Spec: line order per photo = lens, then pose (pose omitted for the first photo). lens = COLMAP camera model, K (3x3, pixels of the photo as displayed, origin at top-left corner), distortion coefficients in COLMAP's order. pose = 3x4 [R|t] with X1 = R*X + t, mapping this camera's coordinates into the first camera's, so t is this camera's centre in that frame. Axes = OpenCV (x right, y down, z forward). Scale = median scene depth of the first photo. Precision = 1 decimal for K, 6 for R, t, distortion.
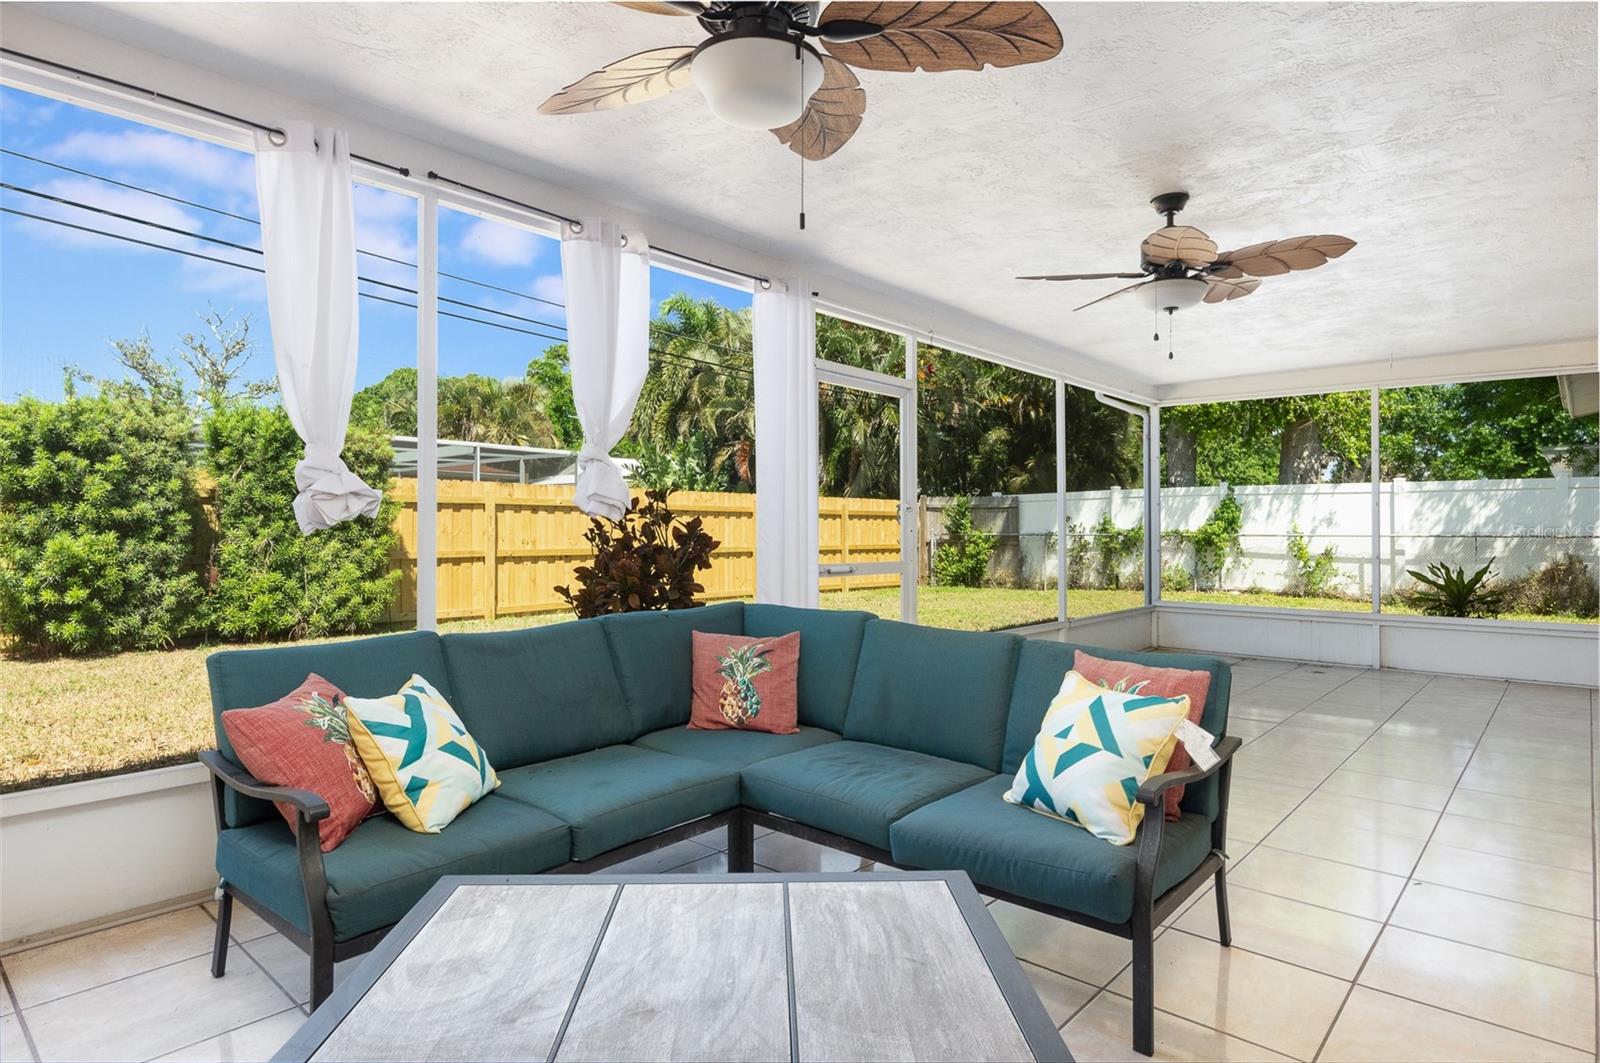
lens RADIAL K [[905.3, 0, 792.8], [0, 905.3, 521.5], [0, 0, 1]] dist [0.012521, 0.000623]
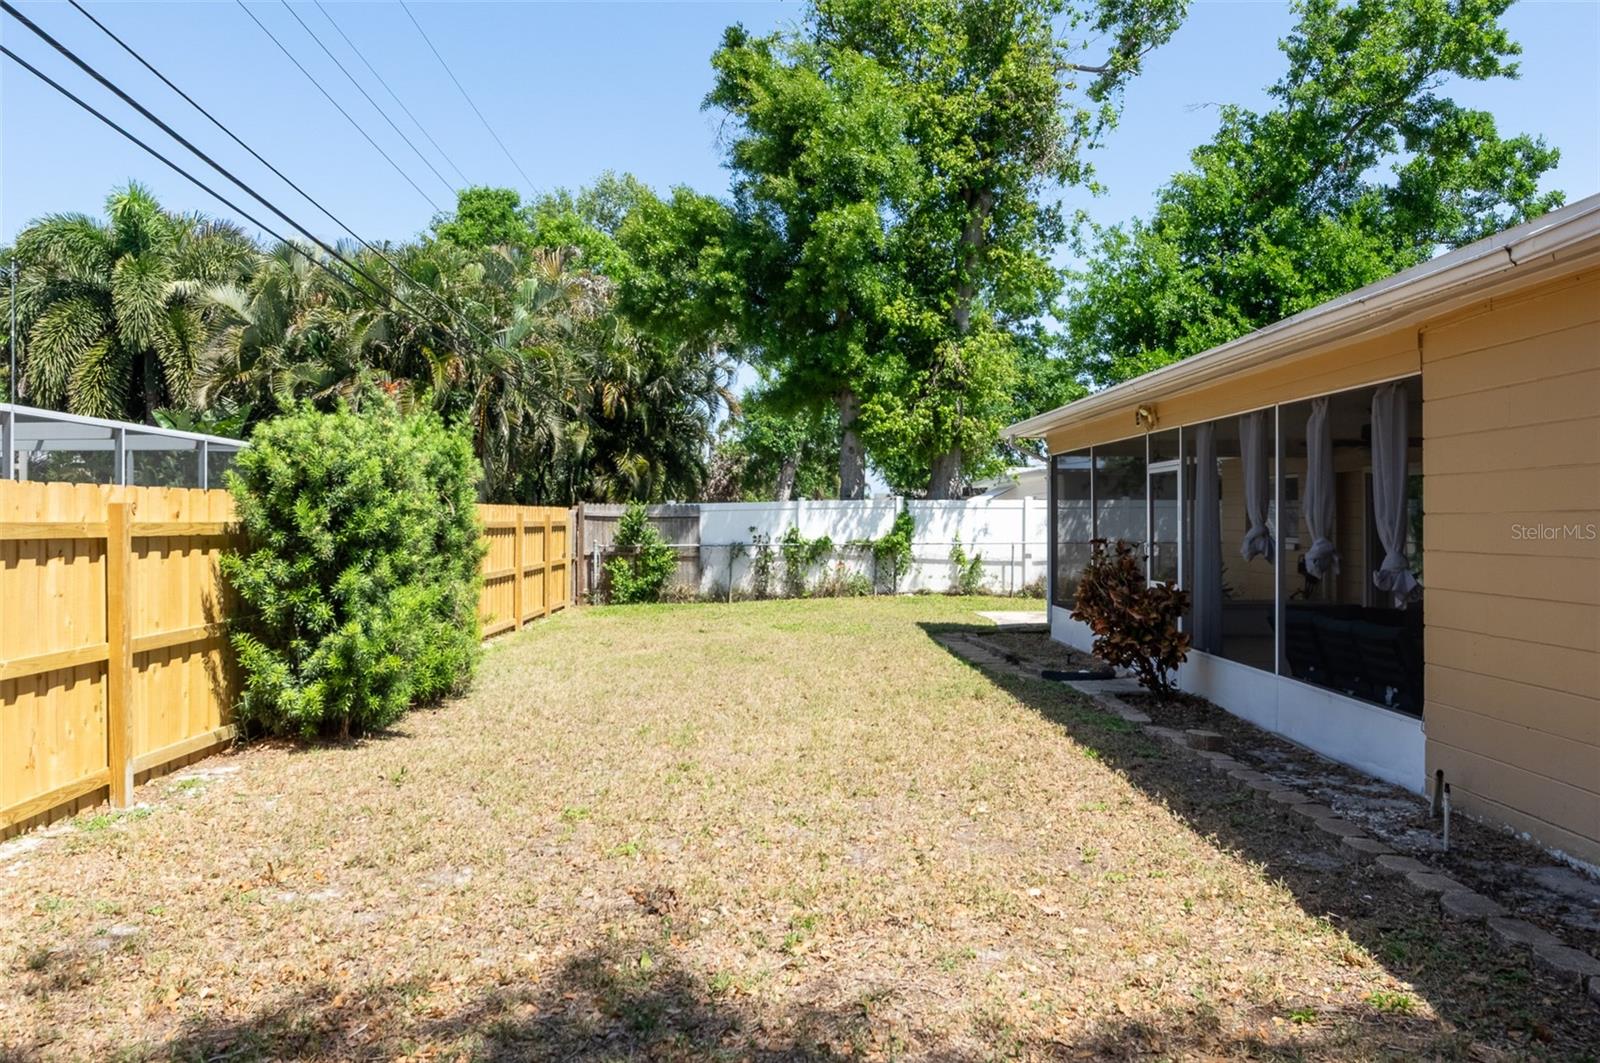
lens RADIAL K [[1222.5, 0, 792.1], [0, 1222.5, 523.1], [0, 0, 1]] dist [-0.006934, 0.005705]
pose [[0.712701, -0.008210, 0.701420, -0.738913], [0.001086, 0.999943, 0.010600, -0.028974], [-0.701467, -0.006793, 0.712669, 0.024125]]
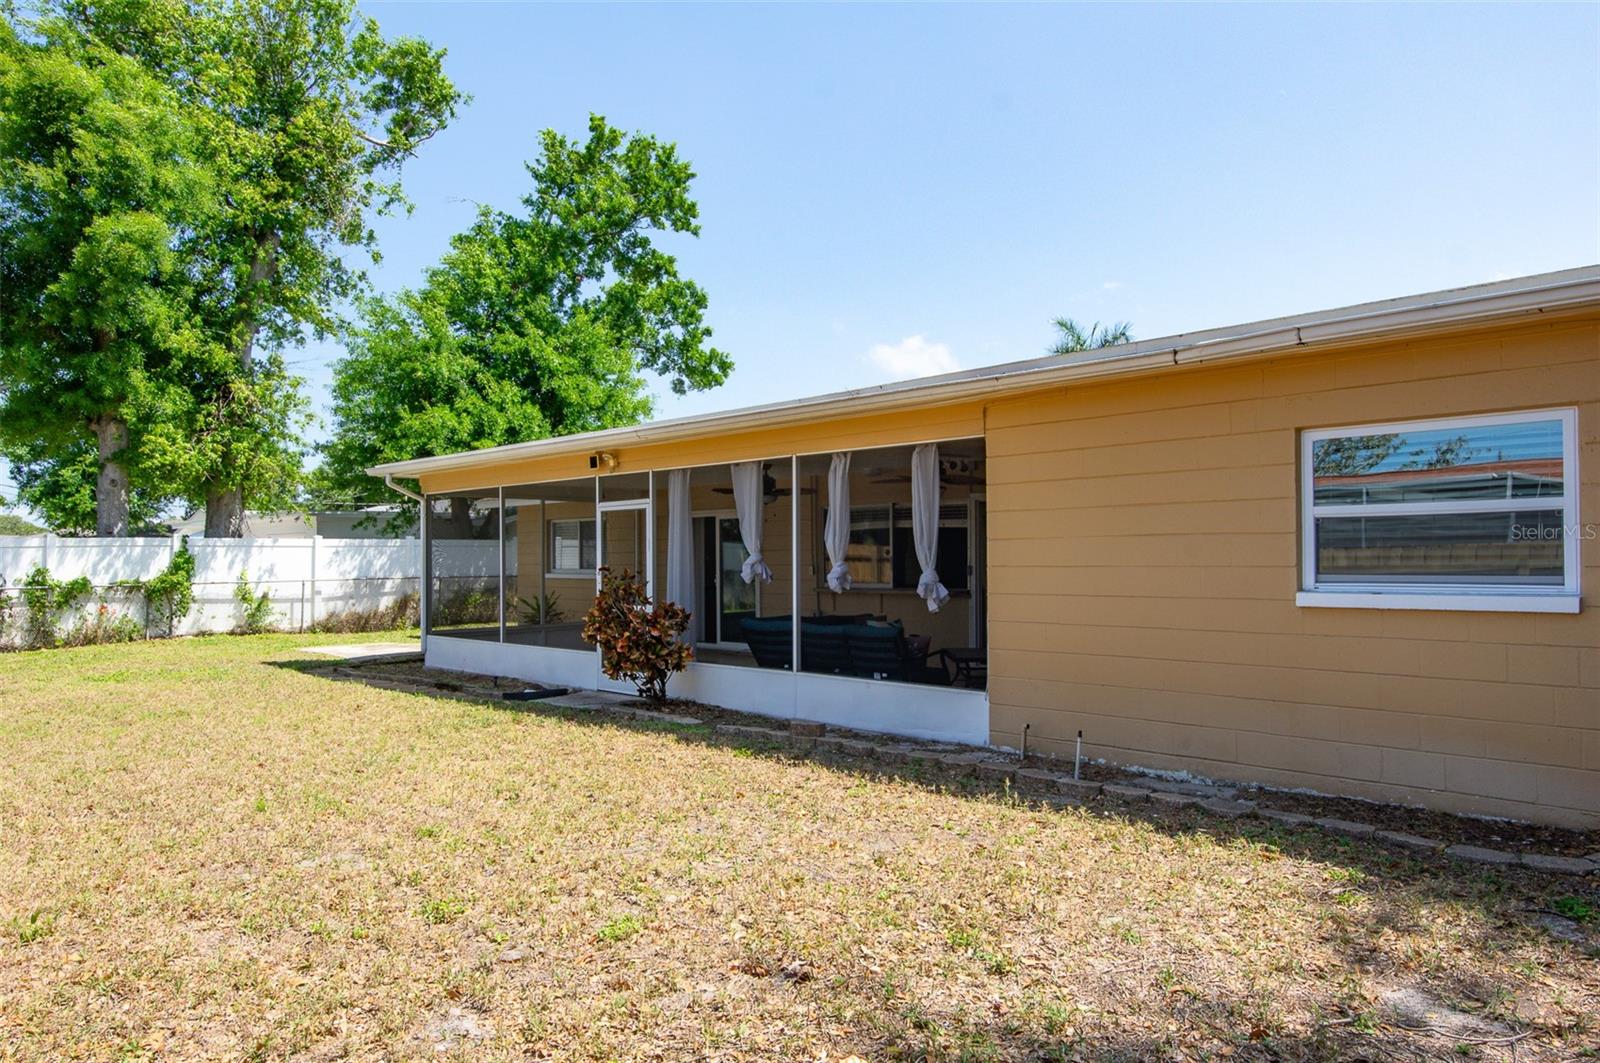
lens RADIAL K [[1016.7, 0, 809.2], [0, 1016.7, 559.8], [0, 0, 1]] dist [0.007470, -0.008905]
pose [[0.019217, -0.007702, 0.999786, -0.770860], [0.003218, 0.999966, 0.007642, -0.021674], [-0.999810, 0.003071, 0.019242, 0.259803]]
